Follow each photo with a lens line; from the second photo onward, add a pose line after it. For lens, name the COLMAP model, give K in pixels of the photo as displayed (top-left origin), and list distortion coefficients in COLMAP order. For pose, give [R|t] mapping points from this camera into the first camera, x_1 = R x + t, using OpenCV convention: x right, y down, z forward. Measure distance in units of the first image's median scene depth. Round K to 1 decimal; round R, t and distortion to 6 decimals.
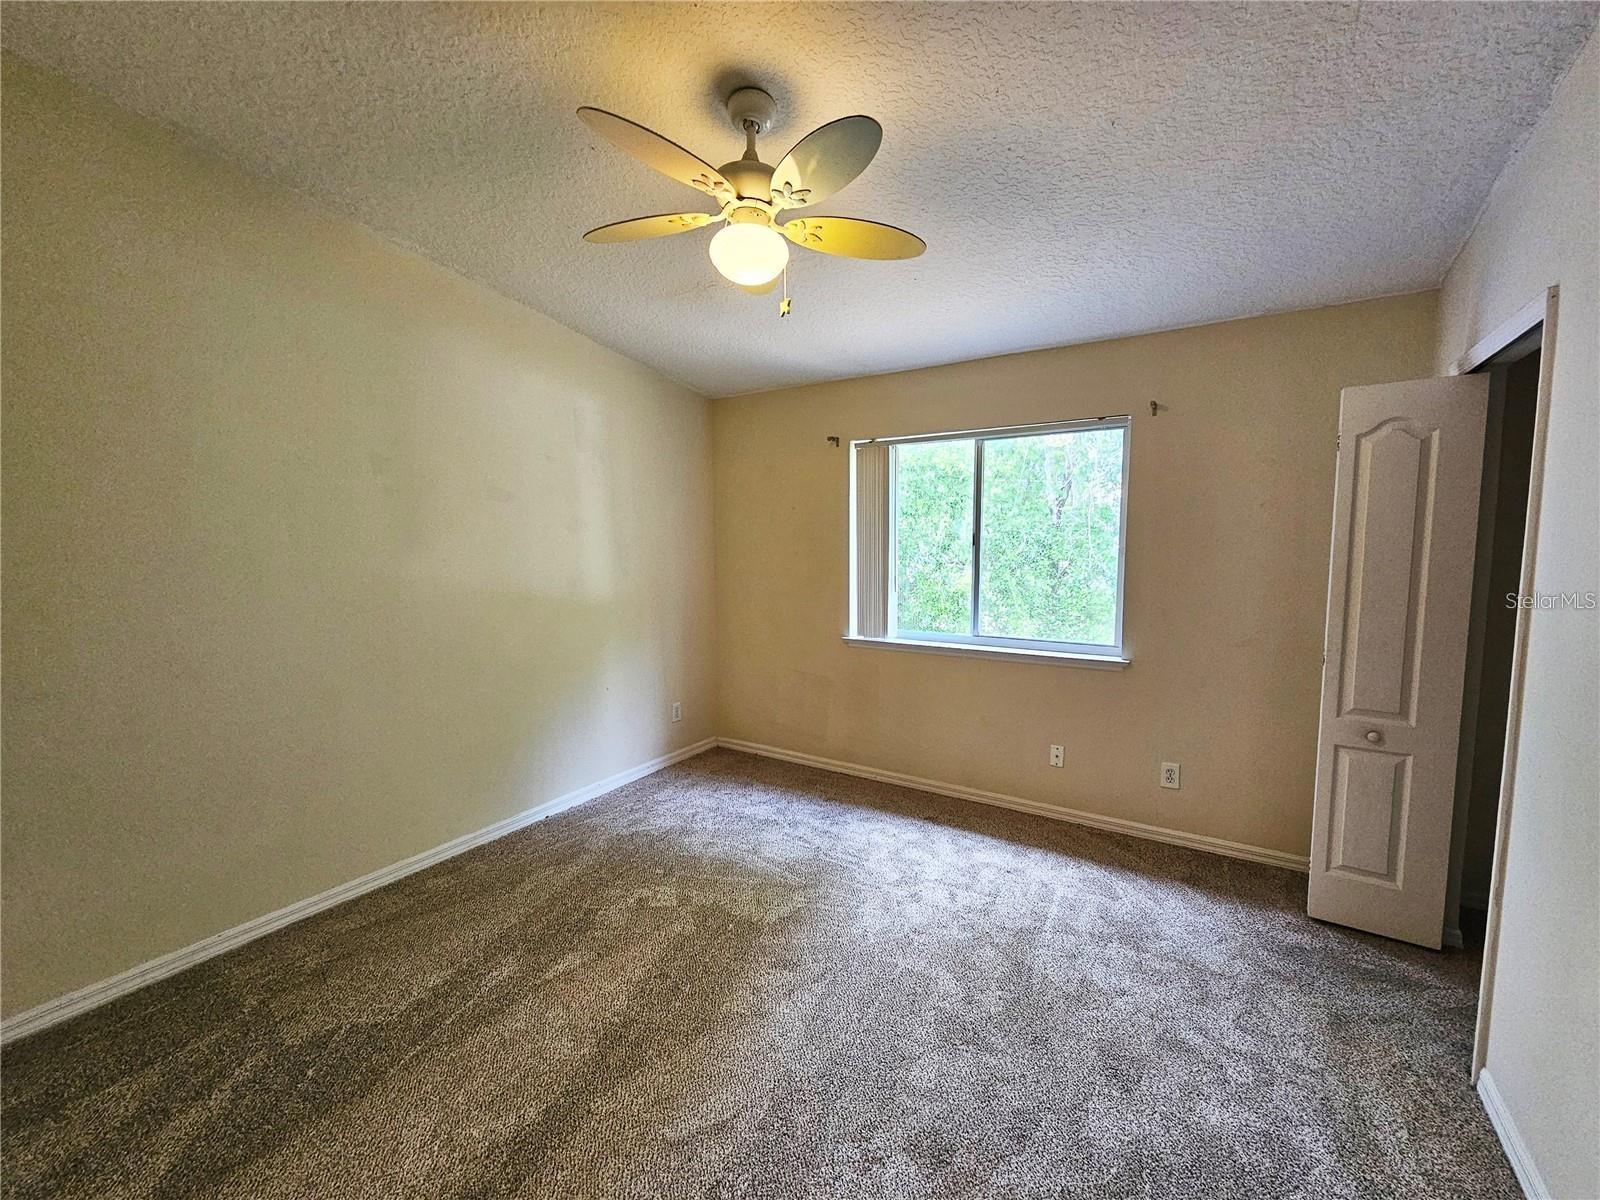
lens RADIAL K [[649.3, 0, 800.0], [0, 649.3, 600.0], [0, 0, 1]] dist [0.000342, 0.000319]
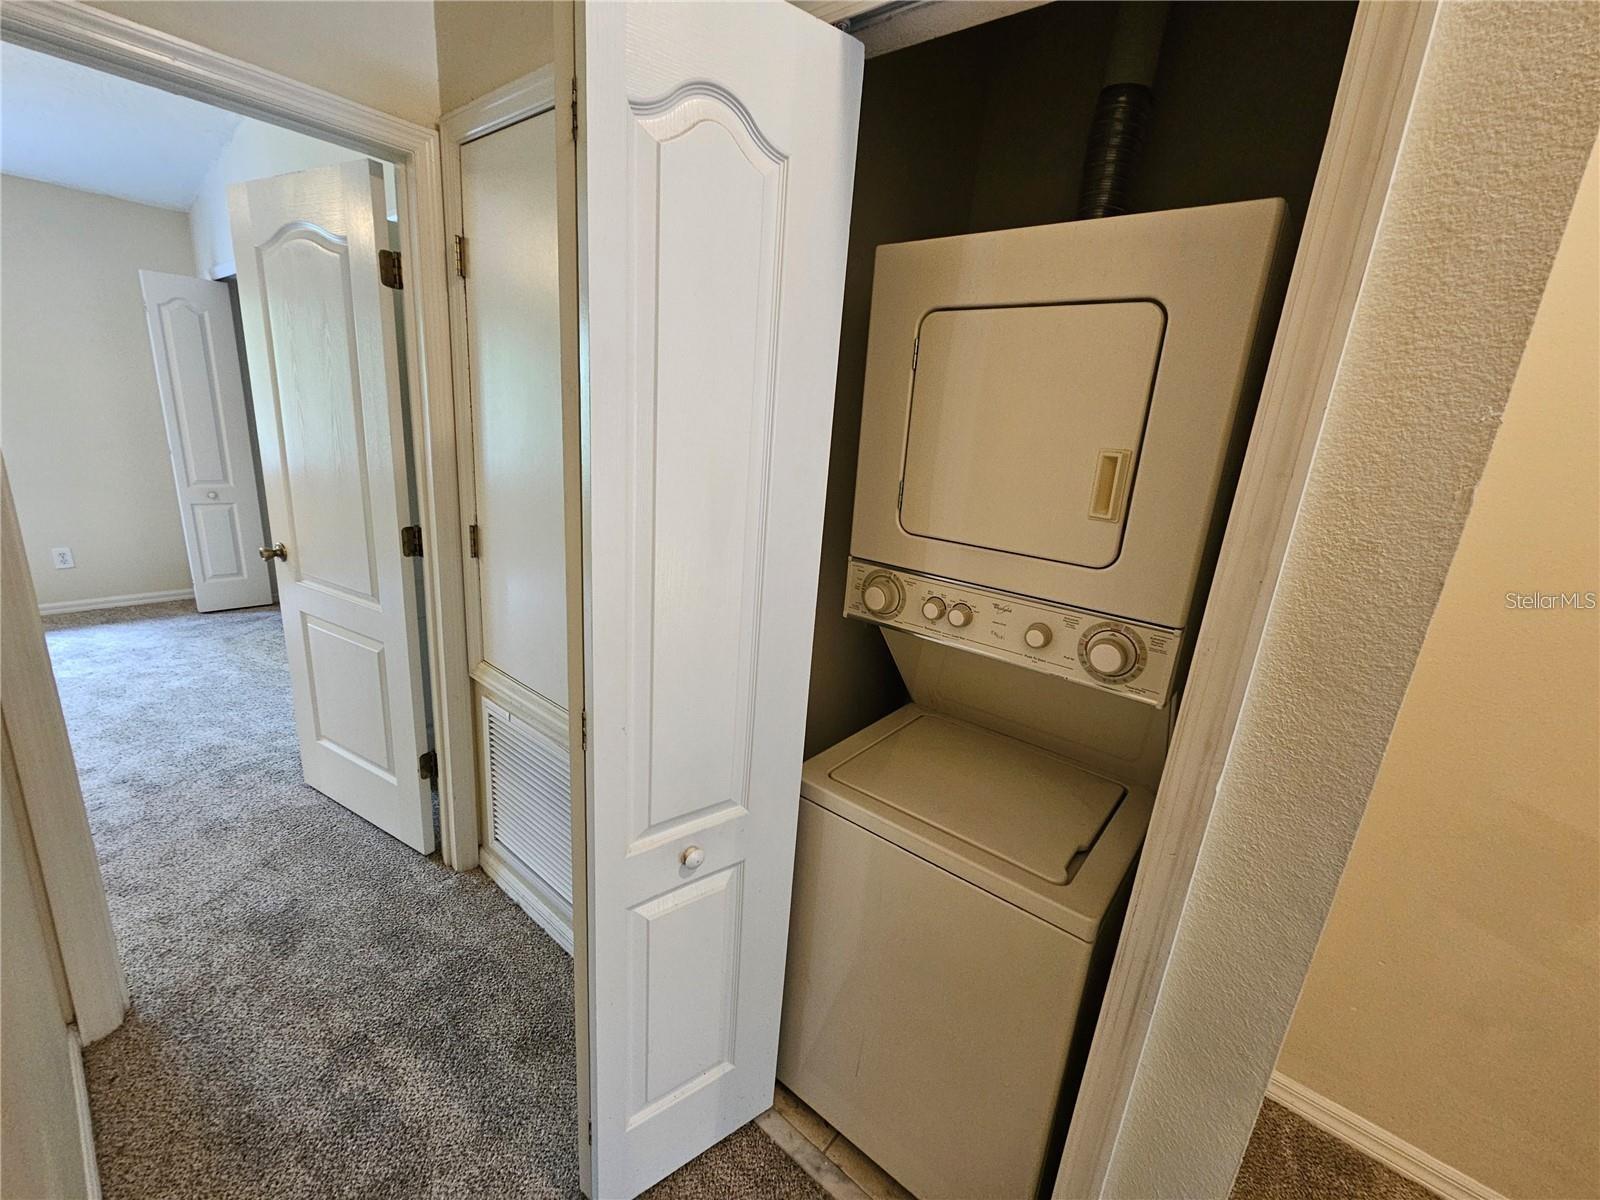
lens RADIAL K [[649.3, 0, 800.0], [0, 649.3, 600.0], [0, 0, 1]] dist [0.000342, 0.000319]
pose [[0.106709, -0.248595, 0.962712, -0.682543], [0.008488, 0.968432, 0.249131, 0.063570], [-0.994254, -0.018413, 0.105450, -0.740594]]
